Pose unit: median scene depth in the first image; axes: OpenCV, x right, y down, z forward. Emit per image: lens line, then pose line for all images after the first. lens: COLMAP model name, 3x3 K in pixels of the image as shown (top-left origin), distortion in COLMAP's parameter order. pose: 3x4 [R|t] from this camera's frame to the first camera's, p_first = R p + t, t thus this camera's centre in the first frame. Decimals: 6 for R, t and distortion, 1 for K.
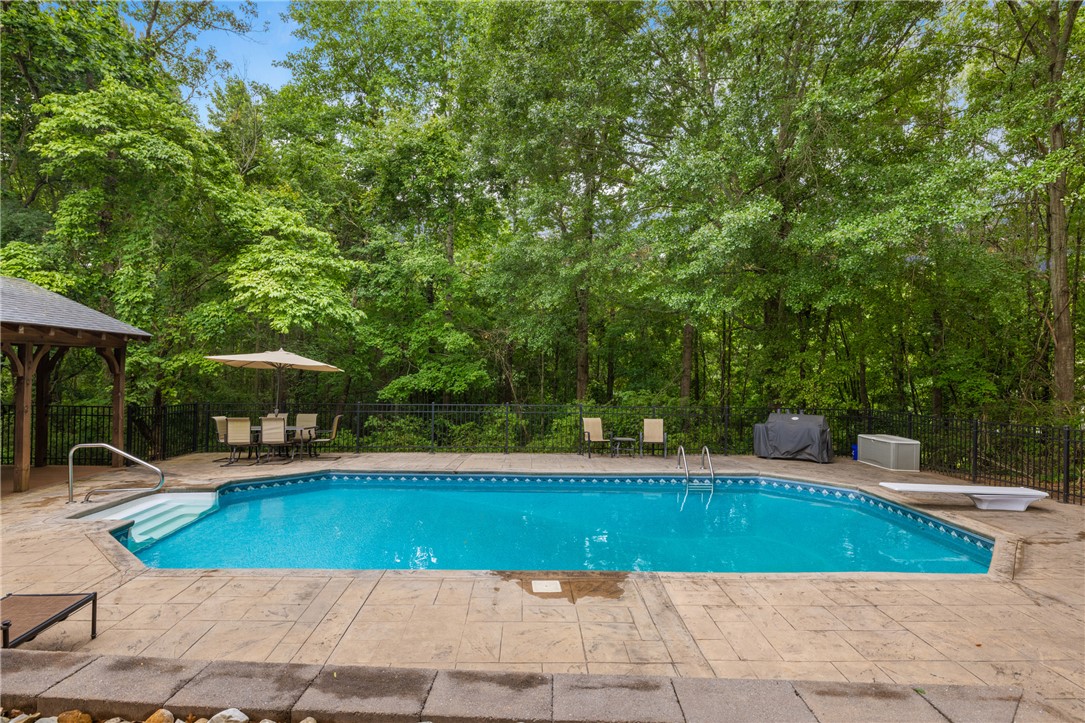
lens RADIAL K [[586.5, 0, 538.8], [0, 586.5, 332.2], [0, 0, 1]] dist [0.001536, -0.000519]
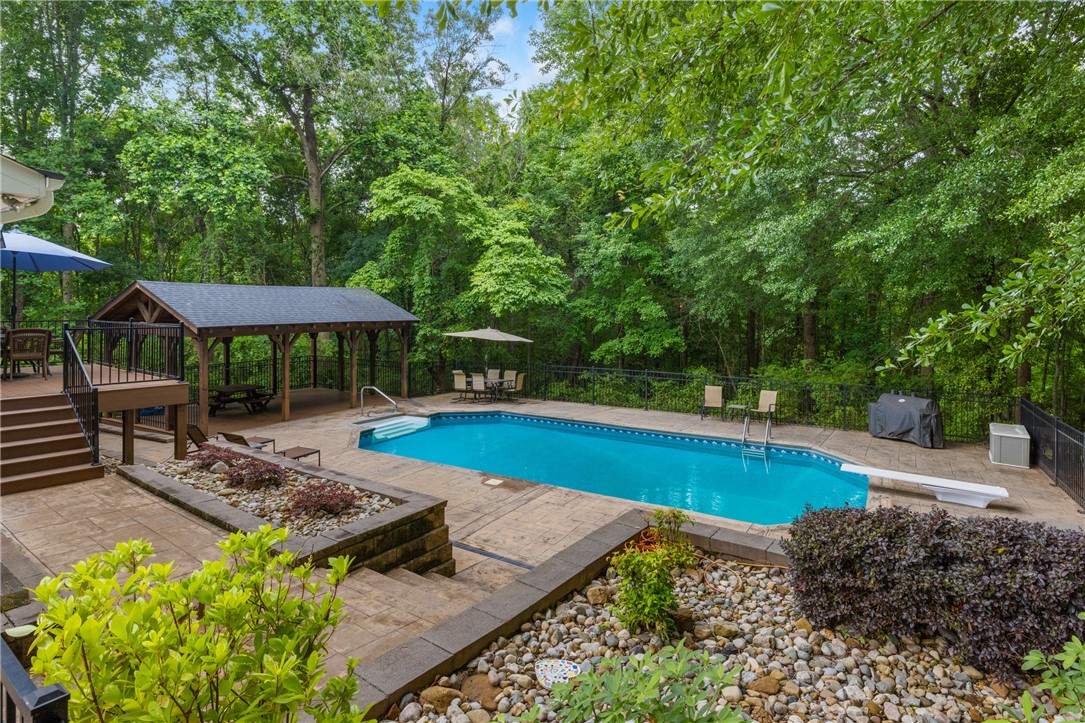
lens RADIAL K [[605.3, 0, 522.7], [0, 605.3, 282.2], [0, 0, 1]] dist [-0.004221, -0.000075]
pose [[0.826691, -0.031001, -0.561802, 0.546667], [0.041253, 0.999133, 0.005571, -0.101575], [0.561142, -0.027781, 0.827253, -0.253978]]
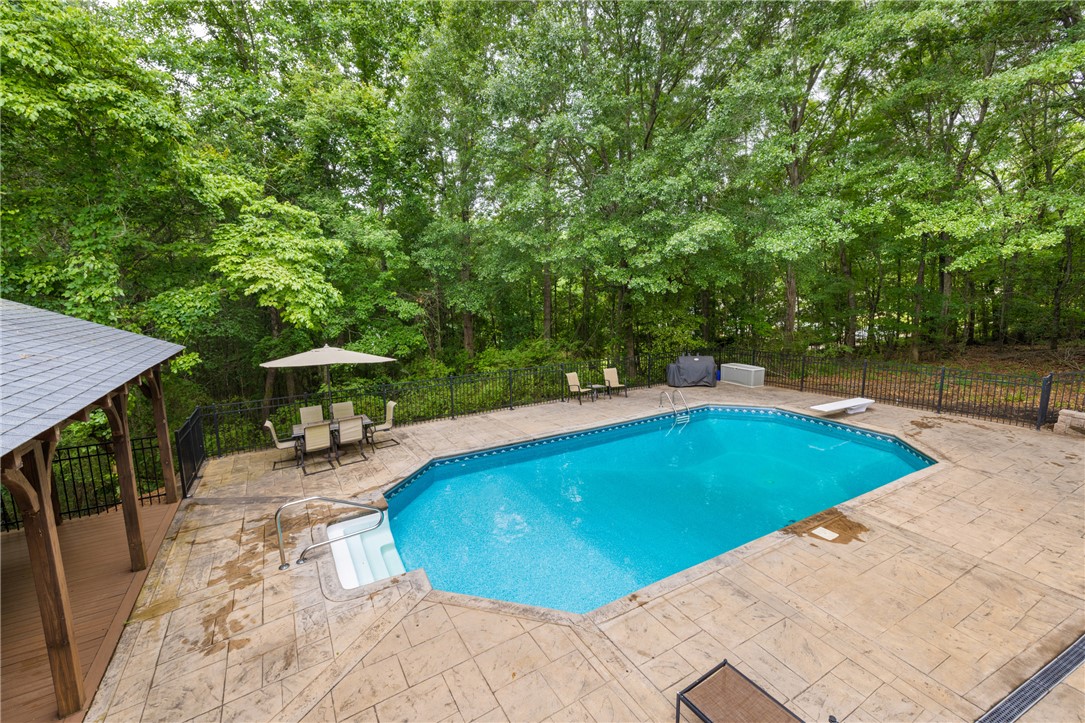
lens RADIAL K [[470.3, 0, 546.9], [0, 470.3, 327.5], [0, 0, 1]] dist [0.004102, -0.000439]
pose [[0.882605, -0.068248, 0.465136, -0.510085], [0.002722, 0.990132, 0.140114, -0.116175], [-0.470108, -0.122399, 0.874081, 0.153682]]
